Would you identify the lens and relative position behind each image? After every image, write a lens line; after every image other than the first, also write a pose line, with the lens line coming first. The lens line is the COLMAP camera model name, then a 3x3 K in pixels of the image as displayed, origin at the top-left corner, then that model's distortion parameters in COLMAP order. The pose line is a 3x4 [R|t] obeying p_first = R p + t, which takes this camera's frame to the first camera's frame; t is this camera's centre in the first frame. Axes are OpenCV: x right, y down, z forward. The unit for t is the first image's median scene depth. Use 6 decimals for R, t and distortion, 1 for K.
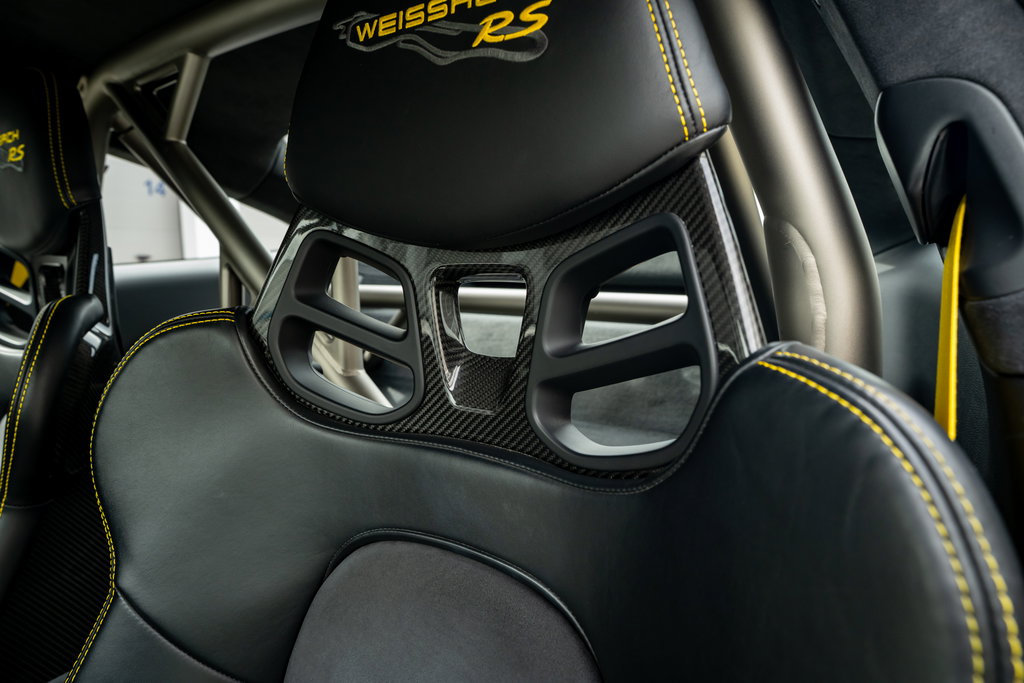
lens RADIAL K [[613.8, 0, 509.8], [0, 613.8, 346.8], [0, 0, 1]] dist [-0.047642, 0.014794]
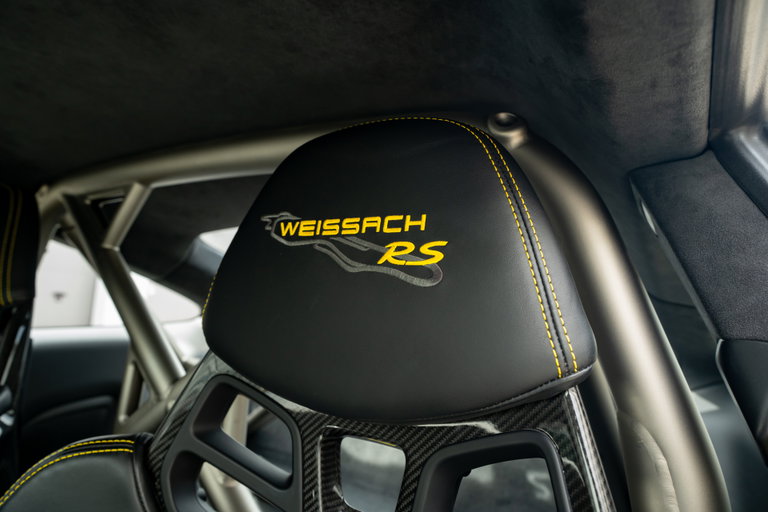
lens RADIAL K [[515.1, 0, 384.6], [0, 515.1, 254.7], [0, 0, 1]] dist [-0.027513, 0.018639]
pose [[0.996429, 0.082956, 0.015709, -0.056057], [-0.075860, 0.961331, -0.264741, -0.208354], [-0.037064, 0.262604, 0.964192, 0.008723]]
